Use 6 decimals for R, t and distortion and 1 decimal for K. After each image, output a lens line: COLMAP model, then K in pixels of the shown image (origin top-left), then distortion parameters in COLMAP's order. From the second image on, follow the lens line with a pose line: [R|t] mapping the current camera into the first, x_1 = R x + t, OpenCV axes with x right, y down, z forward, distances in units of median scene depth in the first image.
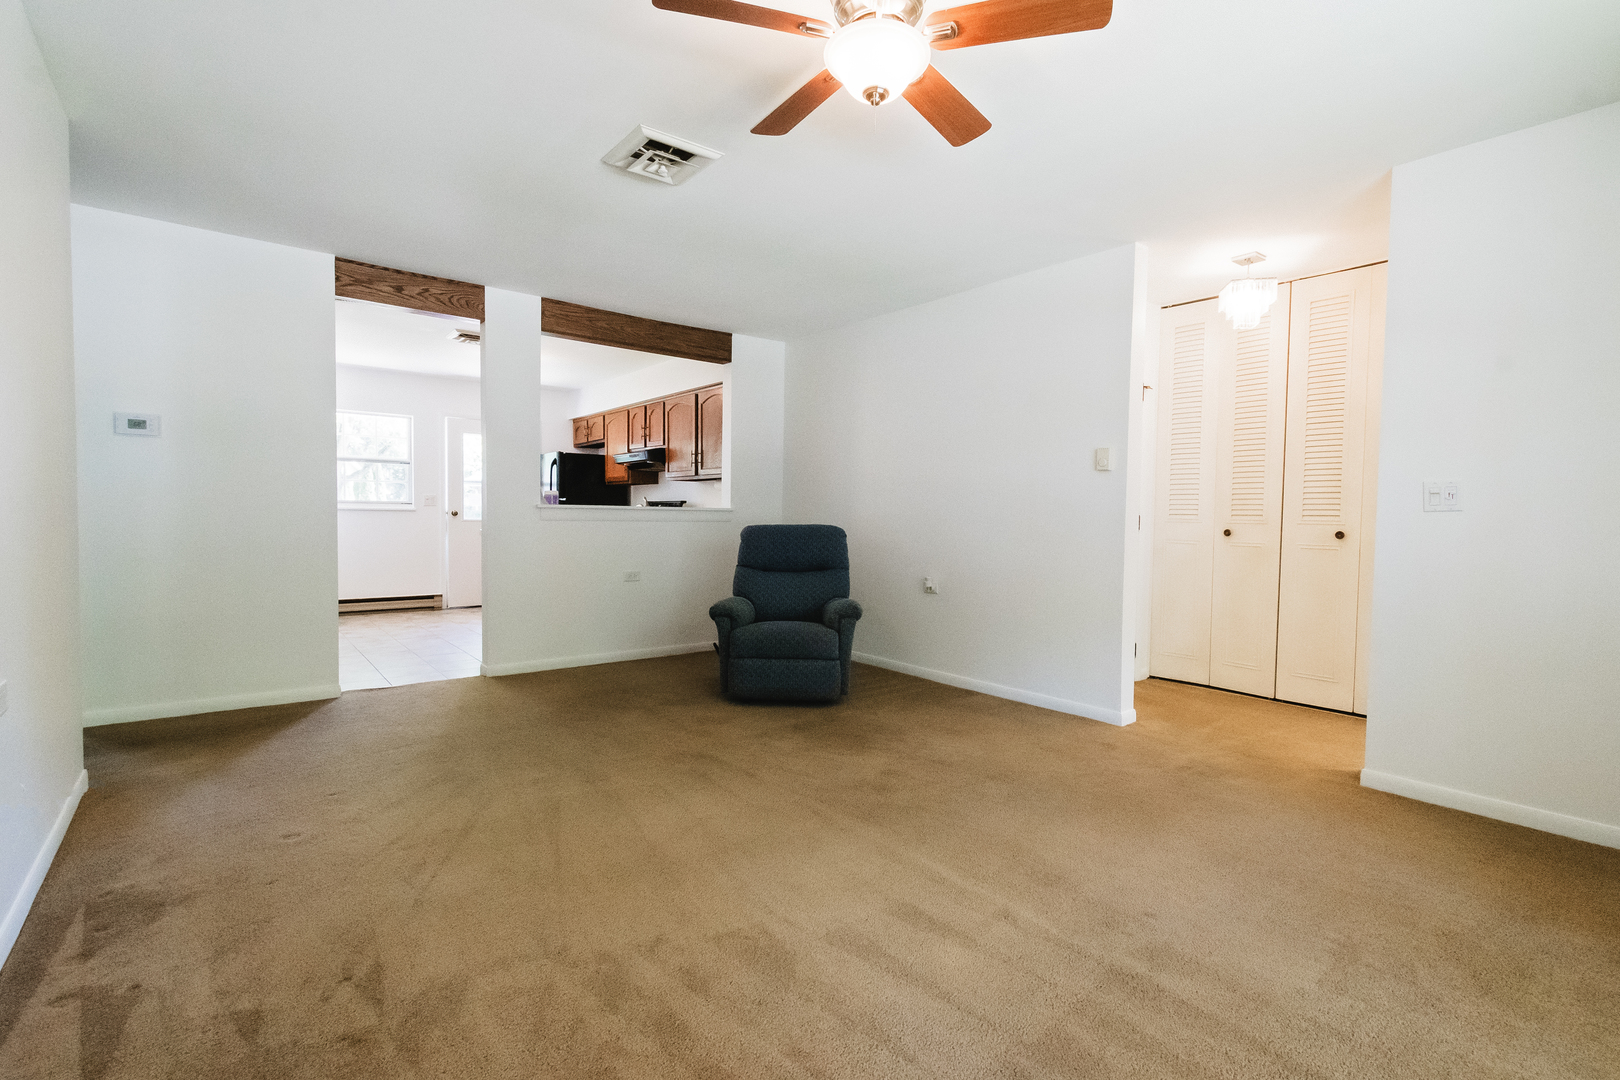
lens RADIAL K [[748.4, 0, 811.4], [0, 748.4, 530.9], [0, 0, 1]] dist [0.003149, -0.000437]
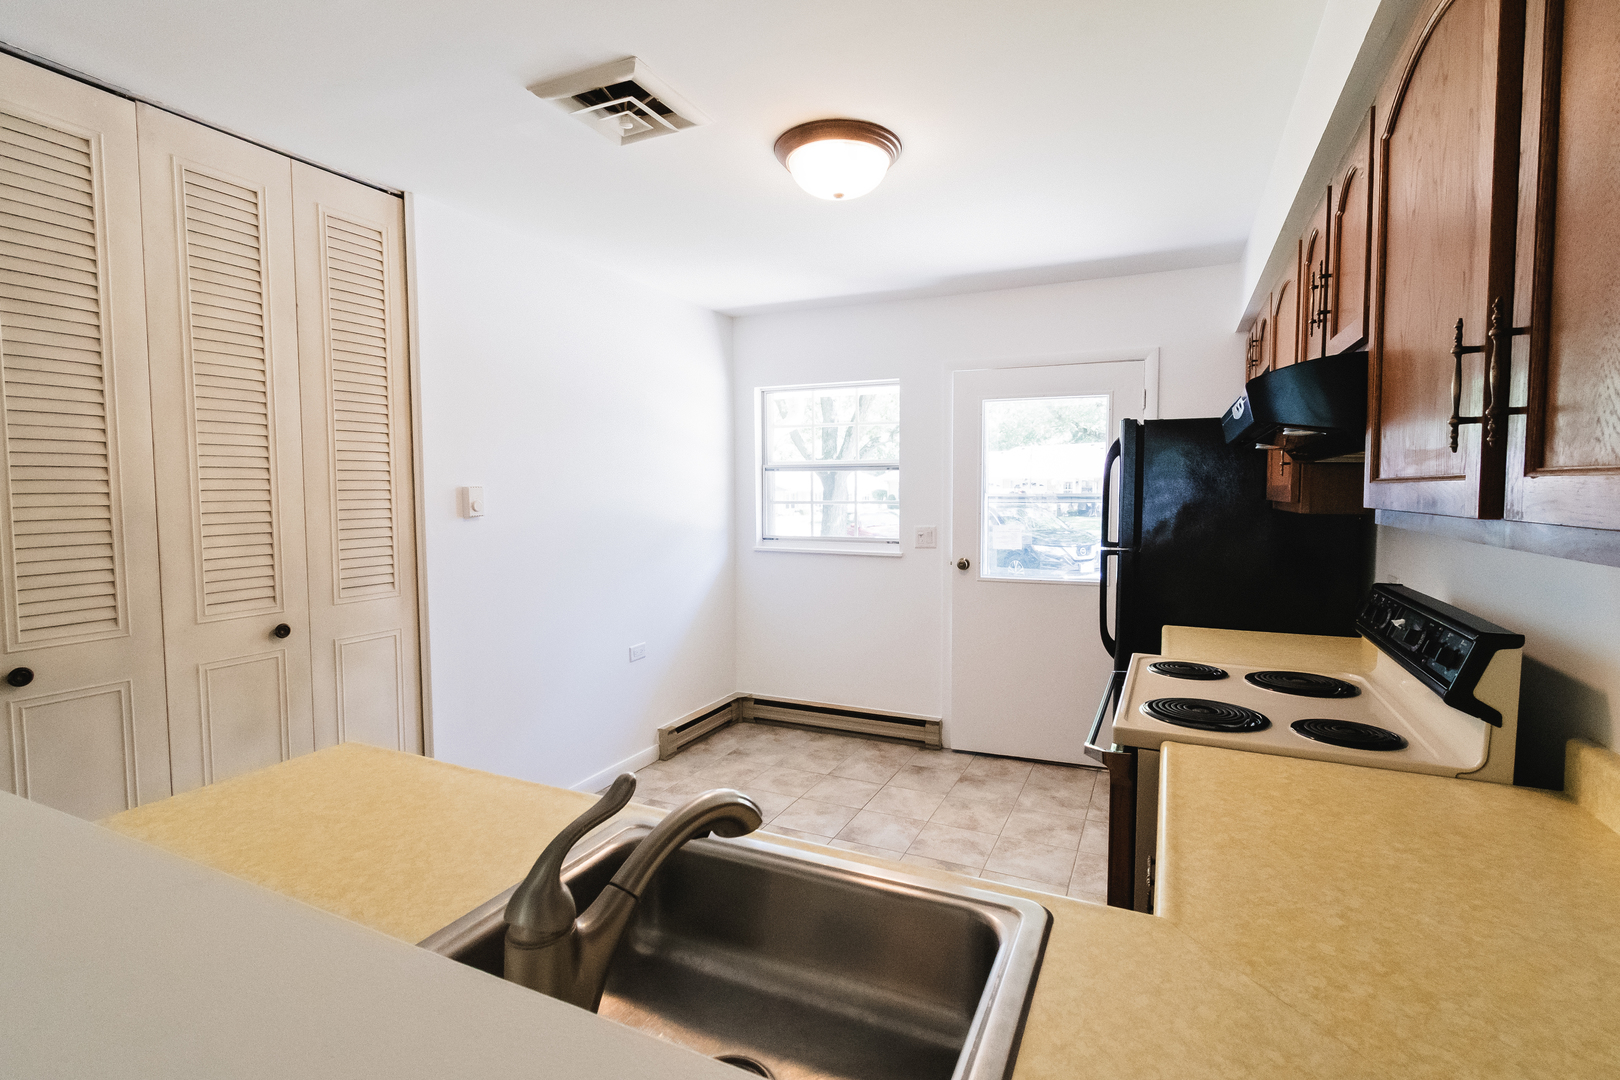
lens RADIAL K [[748.4, 0, 801.8], [0, 748.4, 535.8], [0, 0, 1]] dist [0.003149, -0.000437]
pose [[0.418529, 0.042774, -0.907196, -0.073923], [-0.009985, 0.999047, 0.042498, -0.063457], [0.908149, -0.008728, 0.418557, 0.707183]]
